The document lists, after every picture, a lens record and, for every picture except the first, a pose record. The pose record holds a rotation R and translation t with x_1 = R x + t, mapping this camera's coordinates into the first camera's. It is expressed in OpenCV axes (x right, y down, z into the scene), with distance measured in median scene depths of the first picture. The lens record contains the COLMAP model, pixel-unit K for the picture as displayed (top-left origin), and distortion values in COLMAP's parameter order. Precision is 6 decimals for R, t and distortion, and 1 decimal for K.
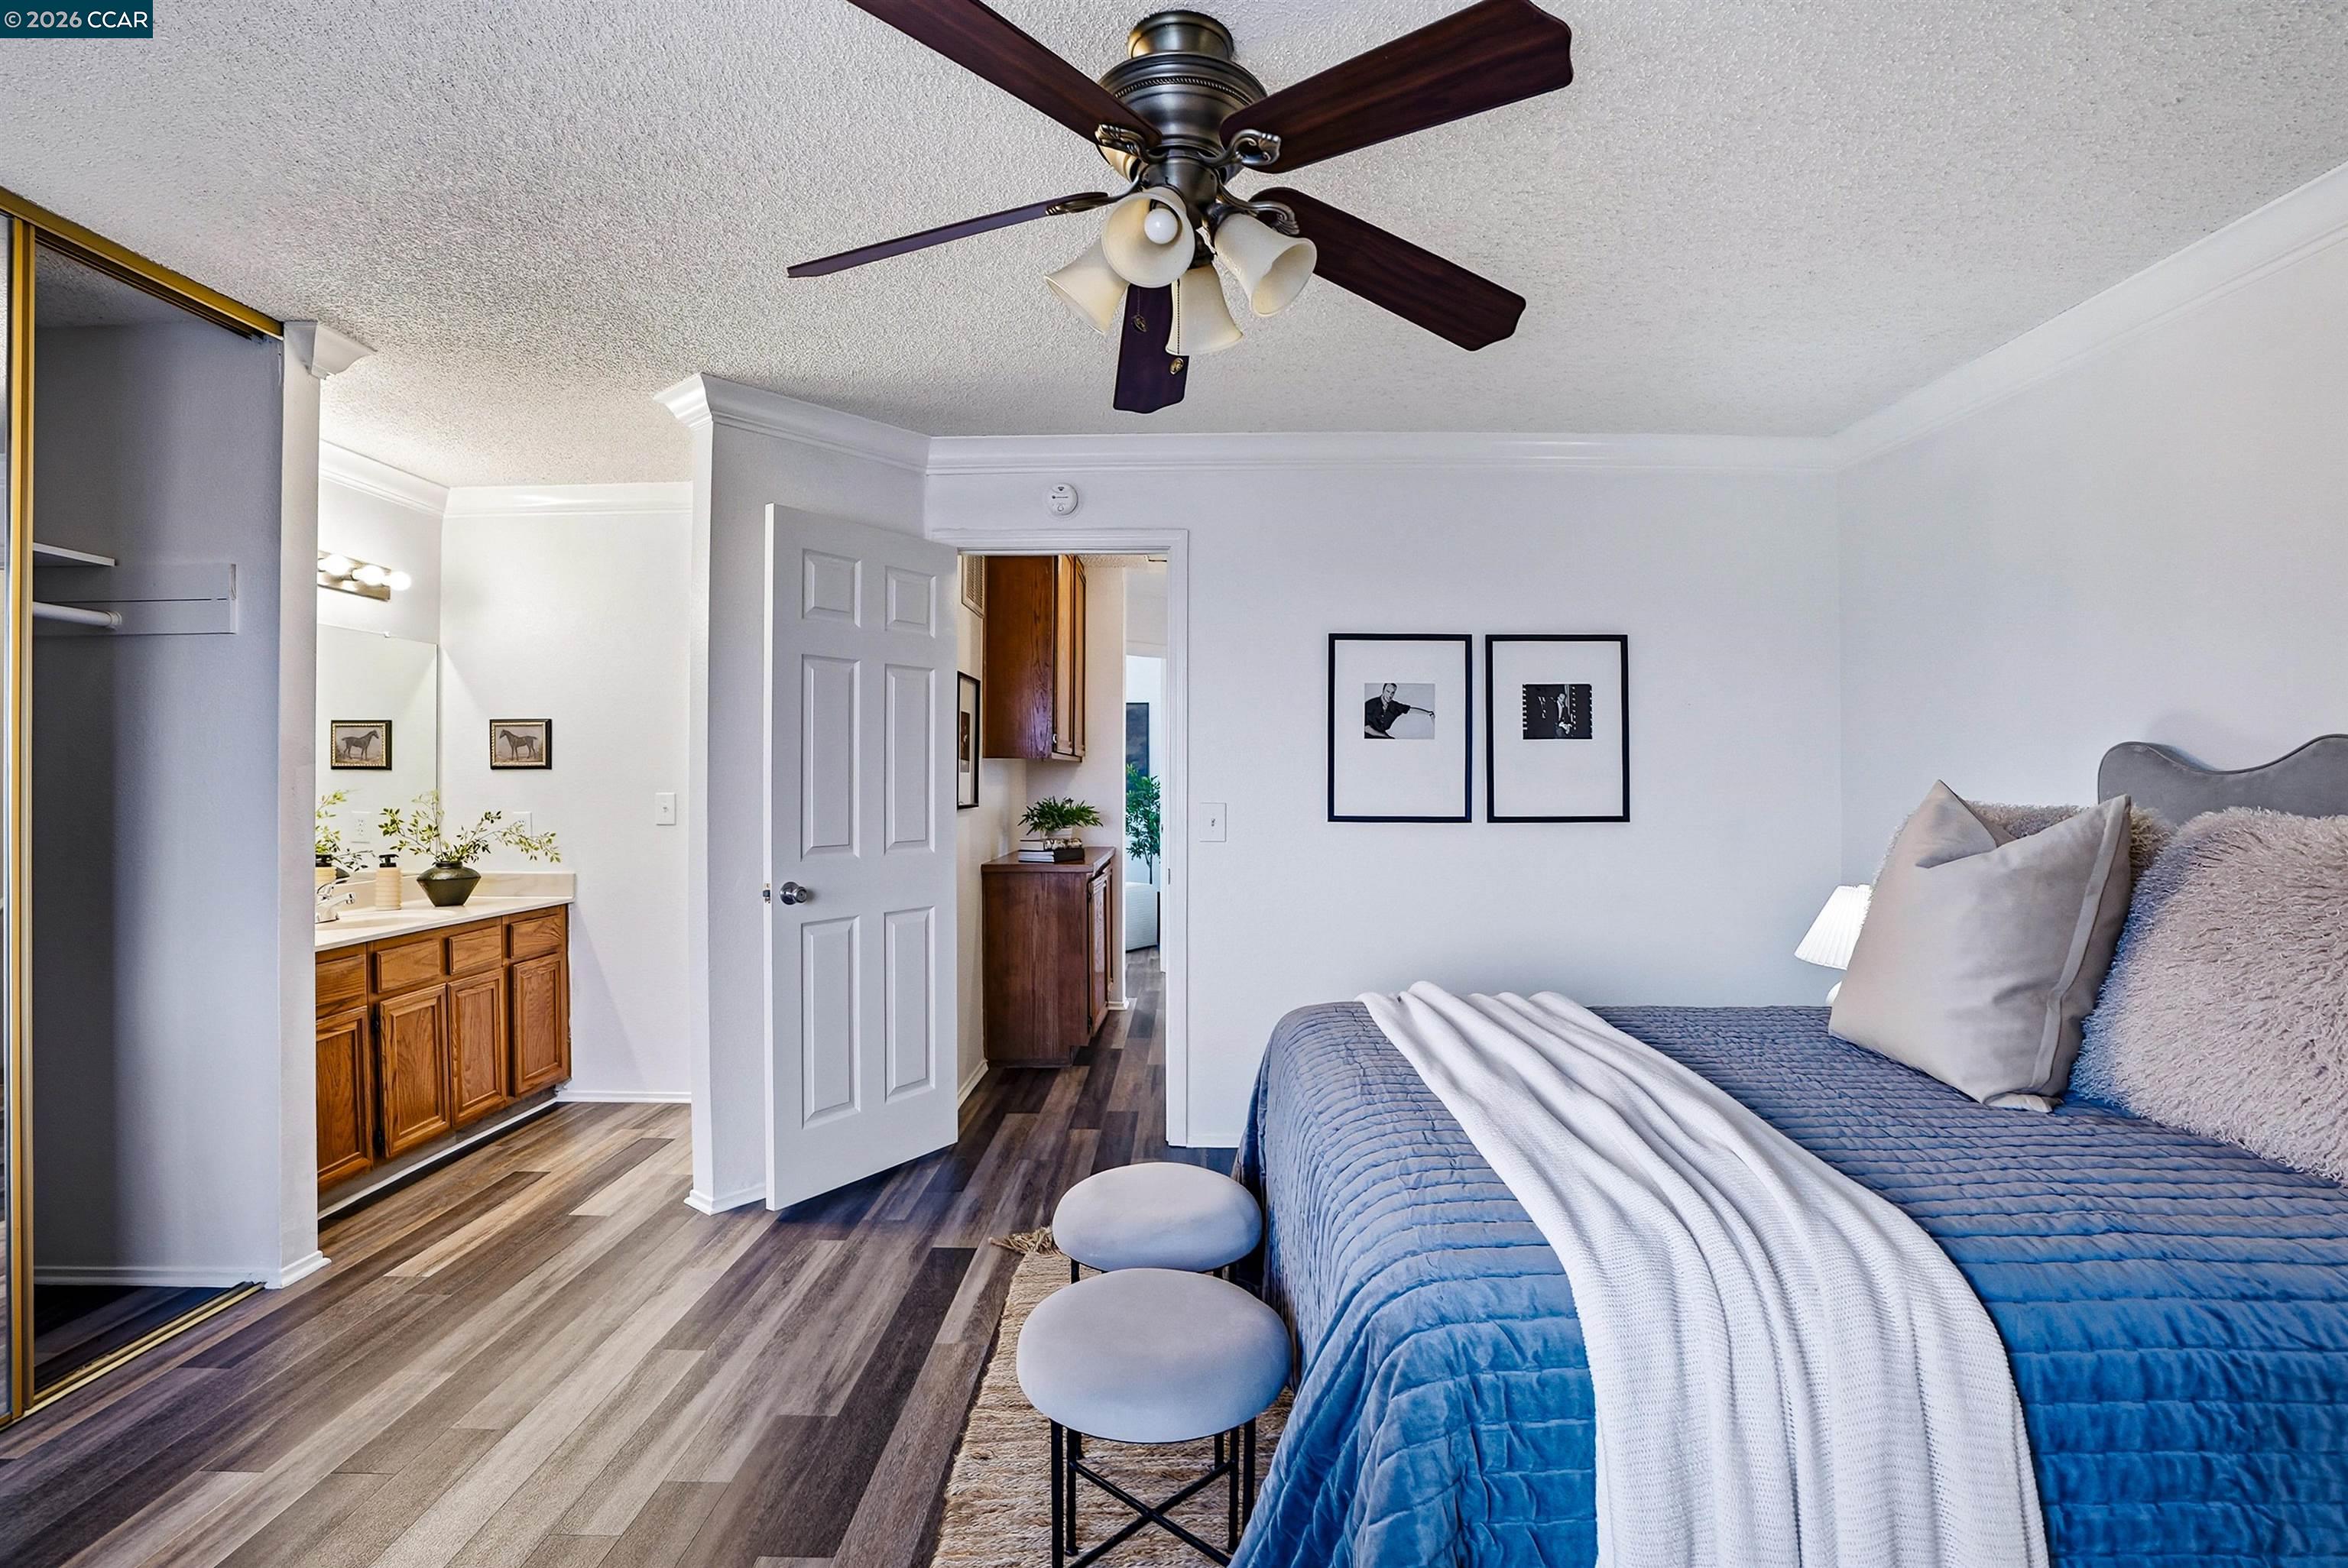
lens RADIAL K [[1107.9, 0, 1182.5], [0, 1107.9, 777.6], [0, 0, 1]] dist [-0.064283, 0.020737]
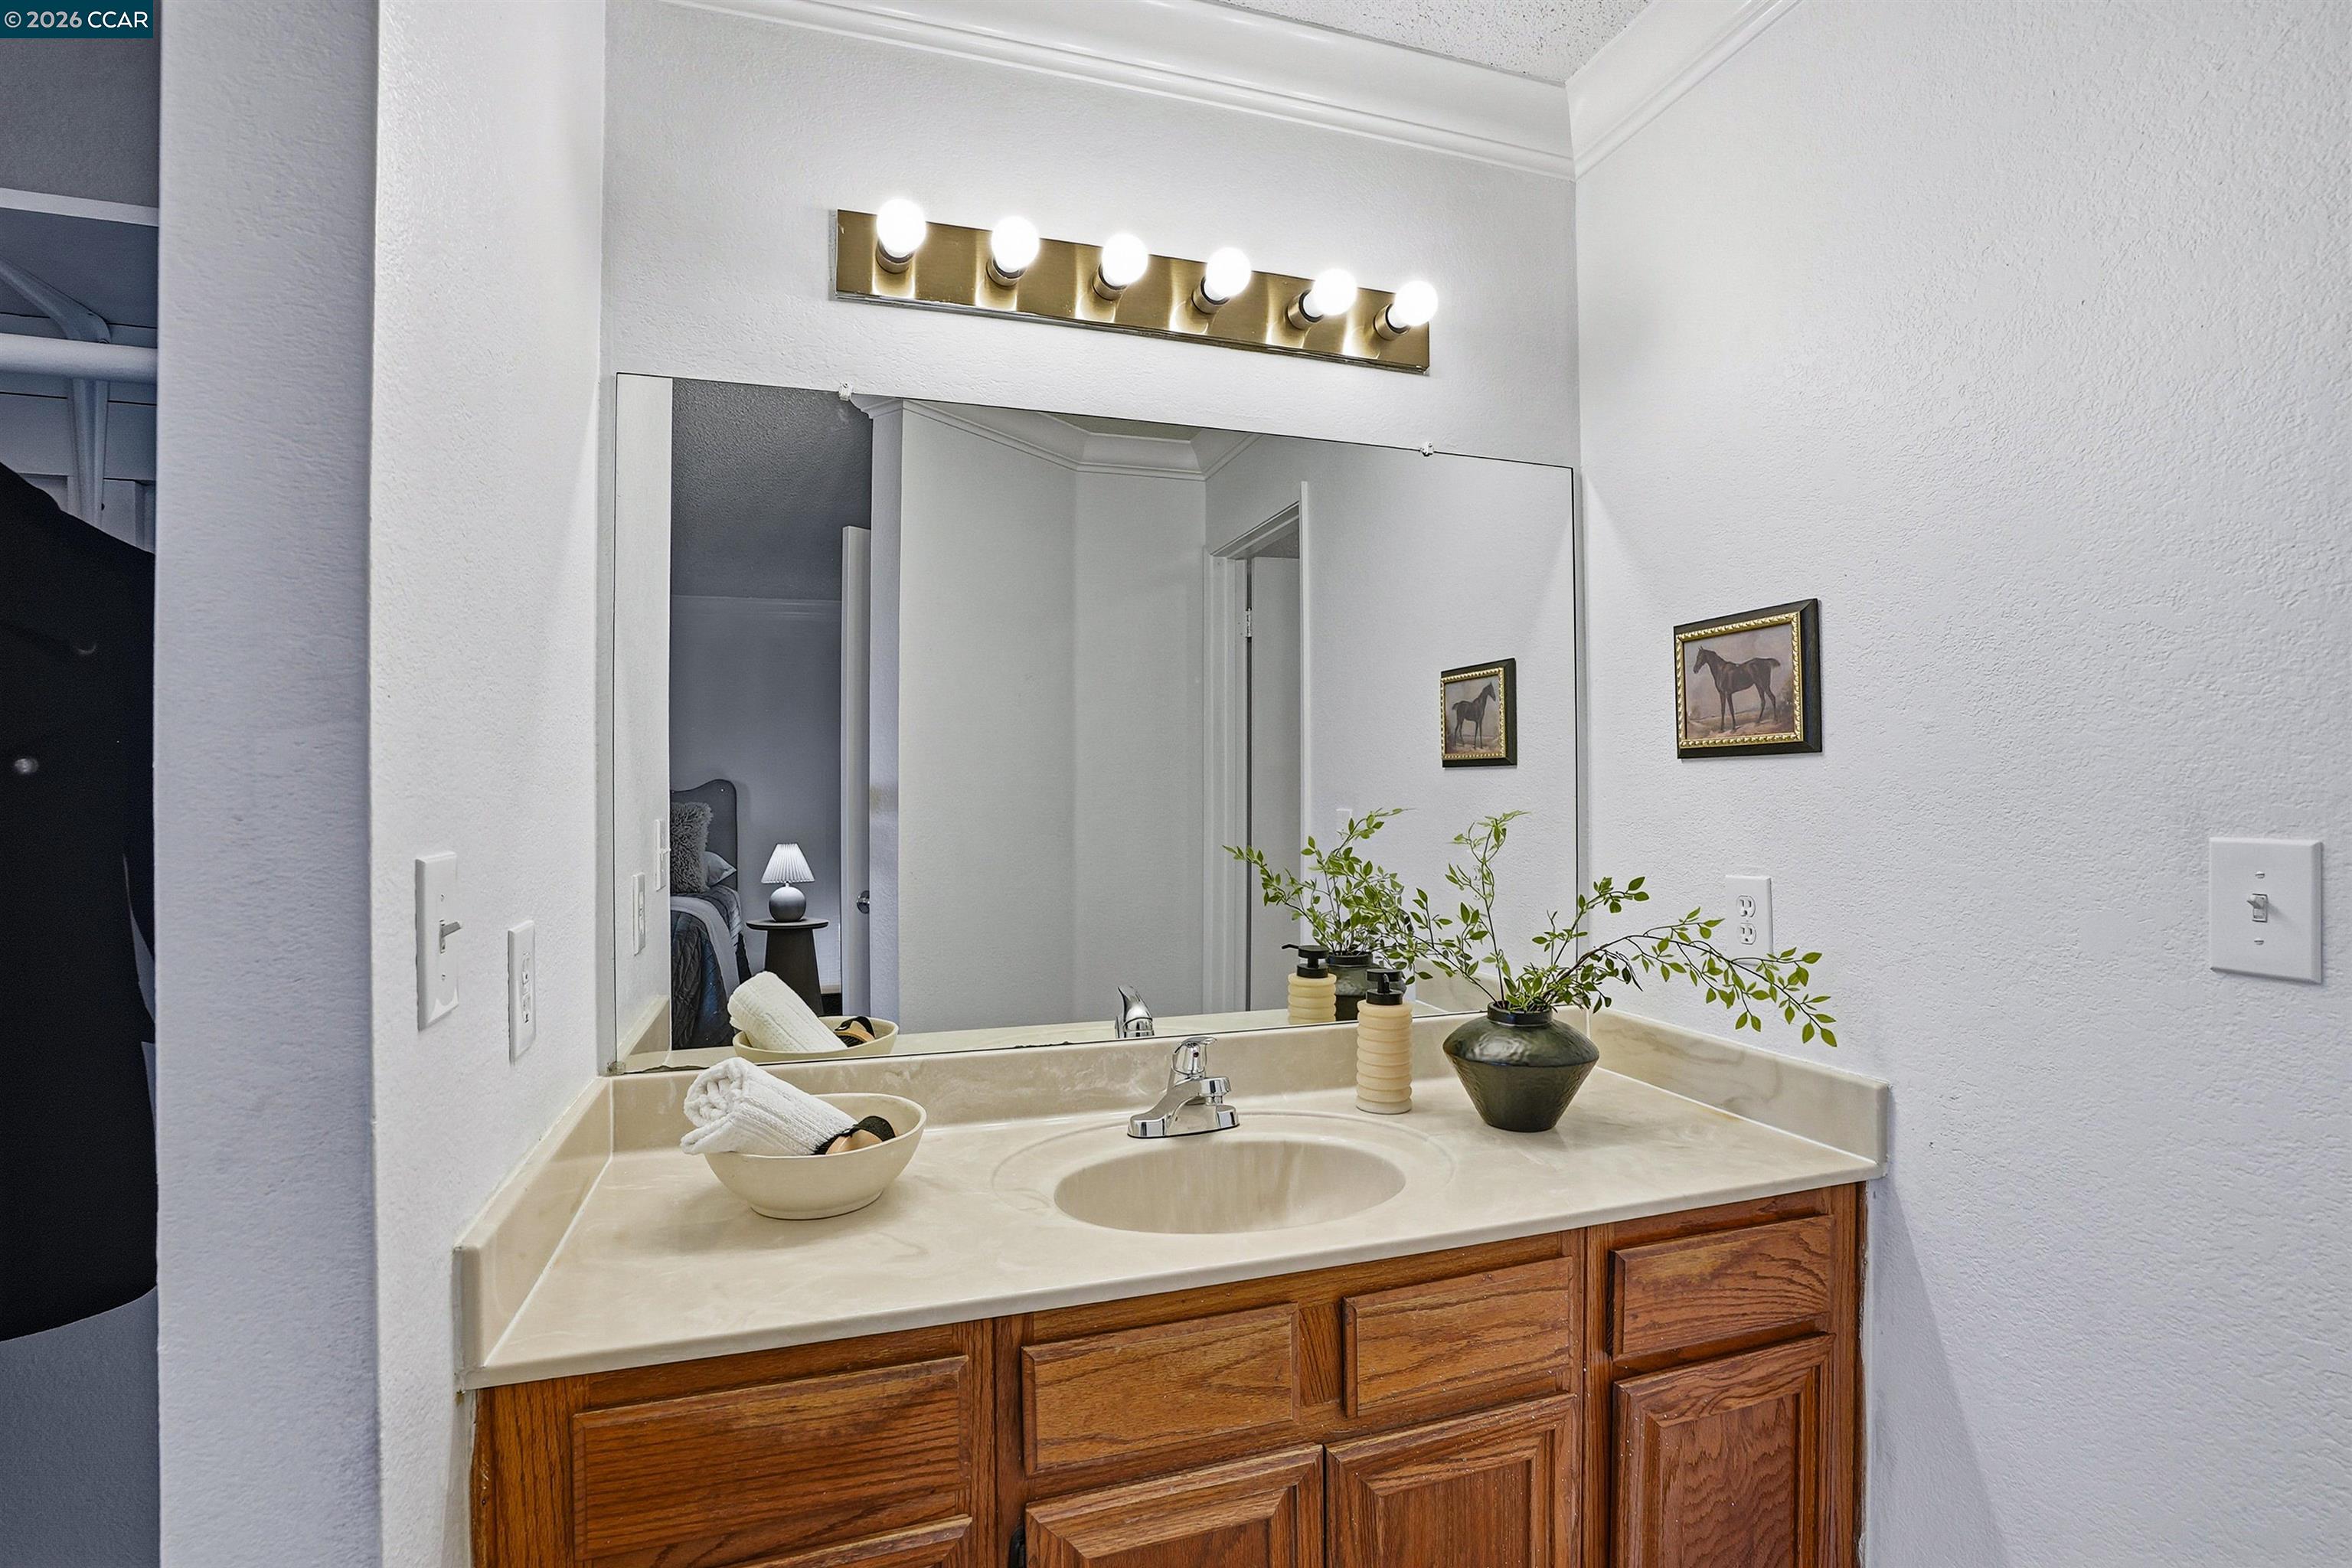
lens RADIAL K [[1109.9, 0, 1191.0], [0, 1109.9, 769.3], [0, 0, 1]] dist [-0.064283, 0.020737]
pose [[0.310127, -0.020799, -0.950467, -0.335033], [0.007957, 0.999782, -0.019282, 0.002604], [0.950662, -0.001583, 0.310225, 0.734288]]
